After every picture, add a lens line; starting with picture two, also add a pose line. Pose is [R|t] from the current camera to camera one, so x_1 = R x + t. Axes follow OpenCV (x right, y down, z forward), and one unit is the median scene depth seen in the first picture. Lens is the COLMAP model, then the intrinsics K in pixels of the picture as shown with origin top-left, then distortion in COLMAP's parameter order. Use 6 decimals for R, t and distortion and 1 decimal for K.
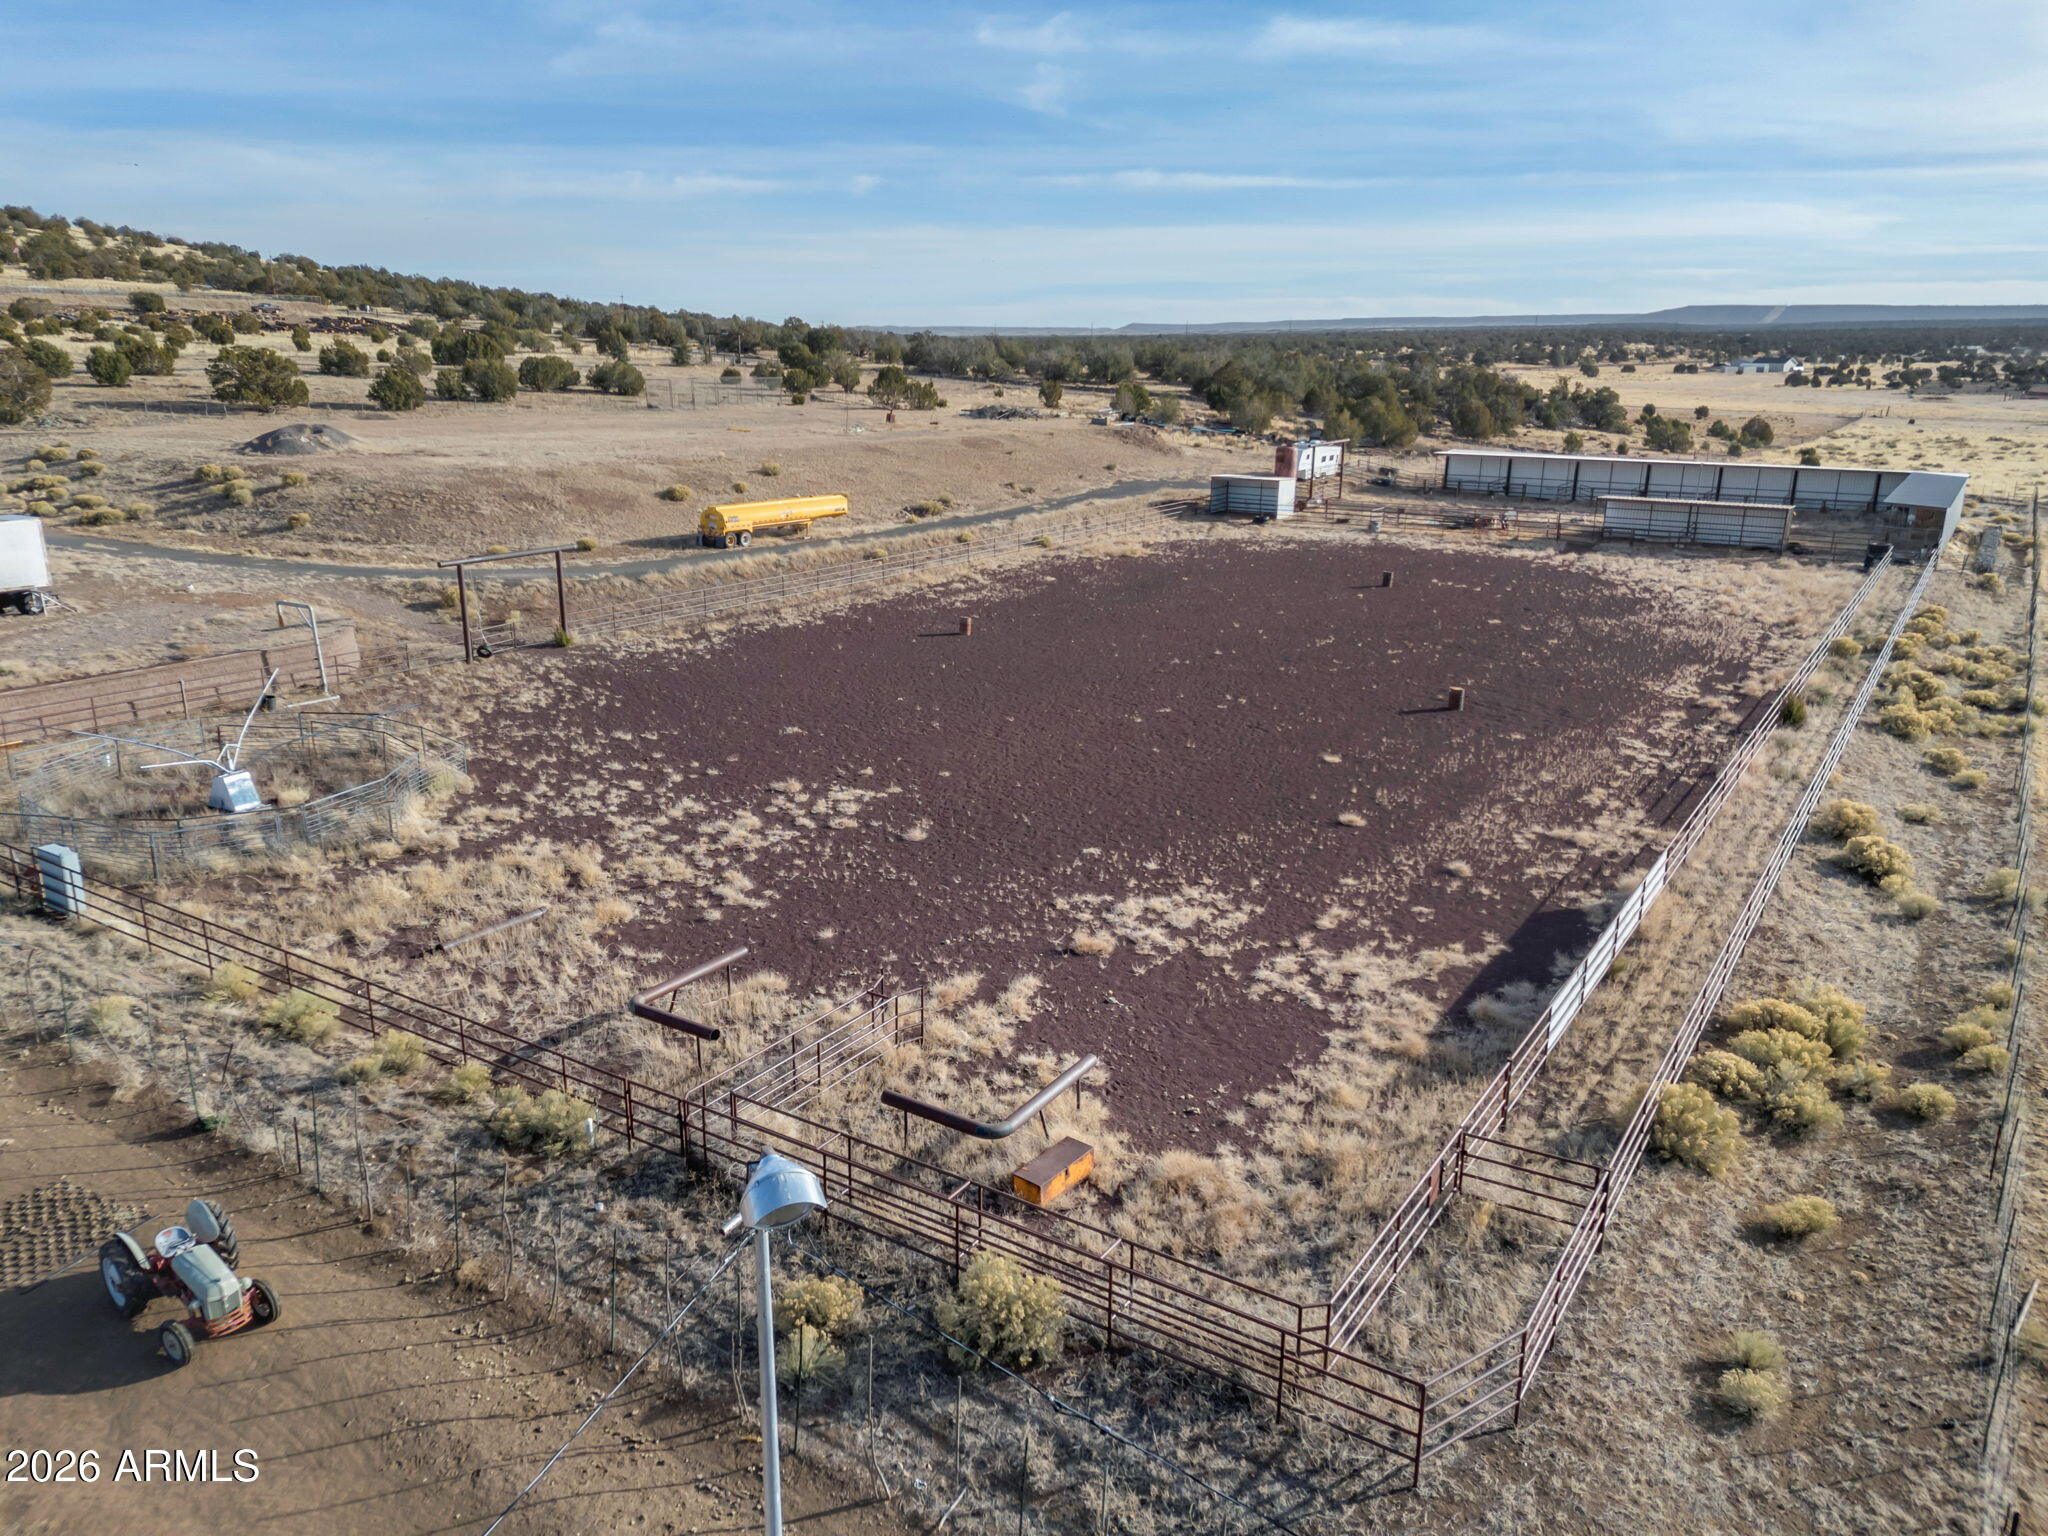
lens RADIAL K [[1481.2, 0, 1013.5], [0, 1481.2, 764.4], [0, 0, 1]] dist [0.100307, -0.108169]
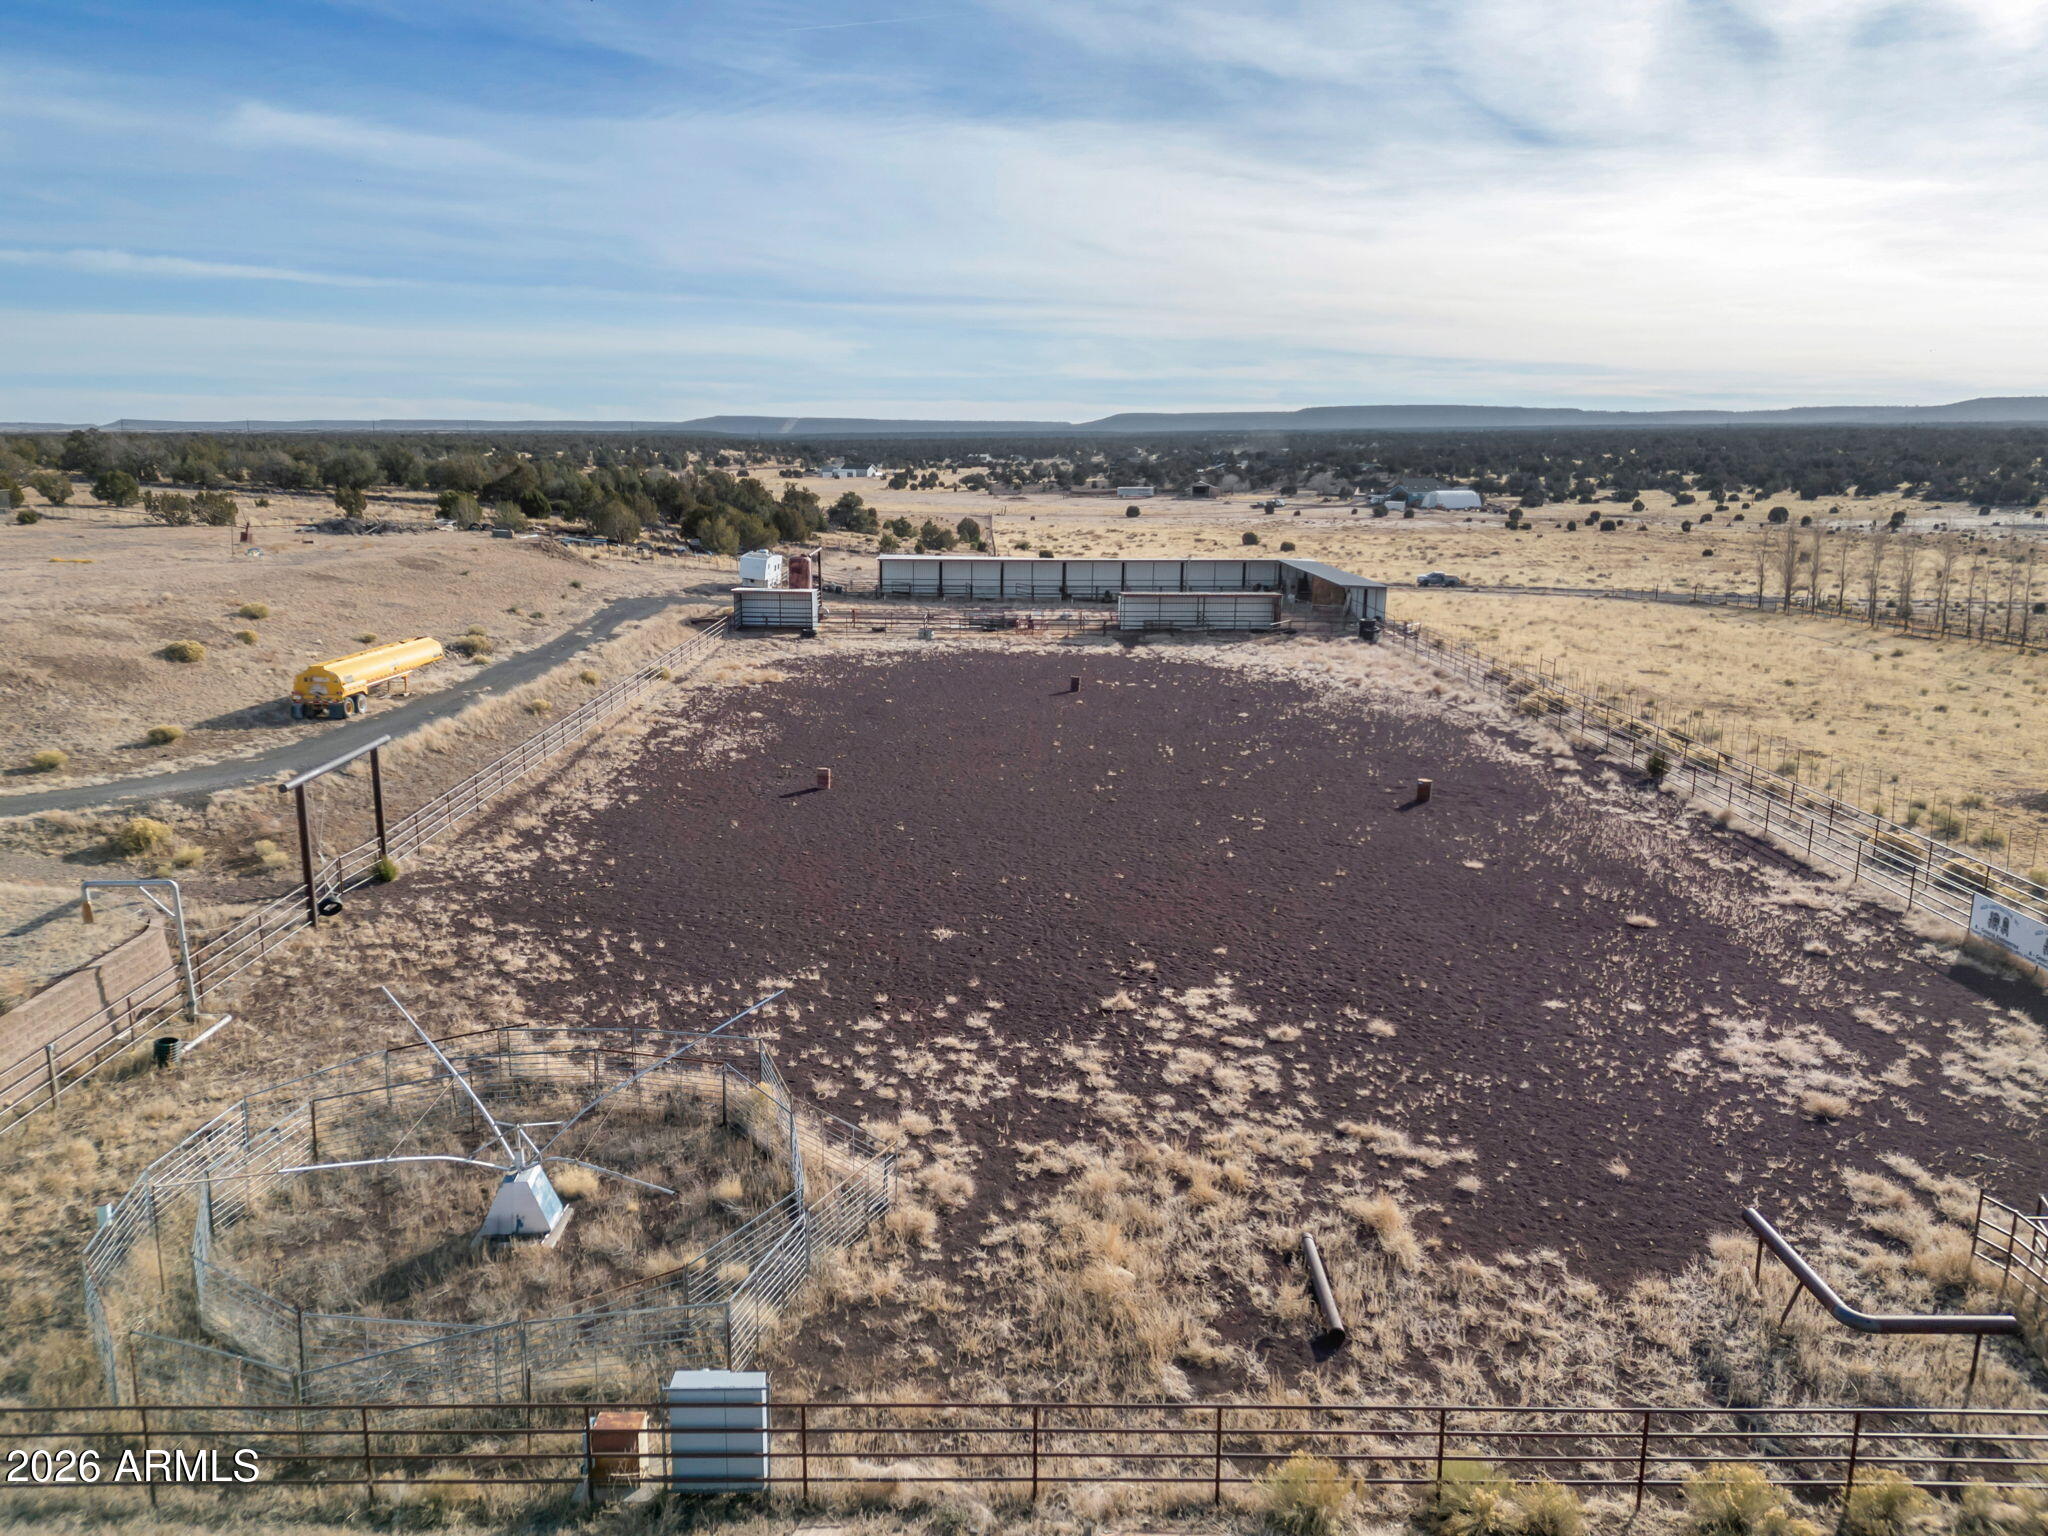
lens RADIAL K [[1481.2, 0, 1013.5], [0, 1481.2, 764.4], [0, 0, 1]] dist [0.100307, -0.108169]
pose [[0.826455, -0.117864, 0.550527, -0.672440], [0.153350, 0.987995, -0.018686, -0.113809], [-0.541716, 0.099867, 0.834608, 0.381240]]
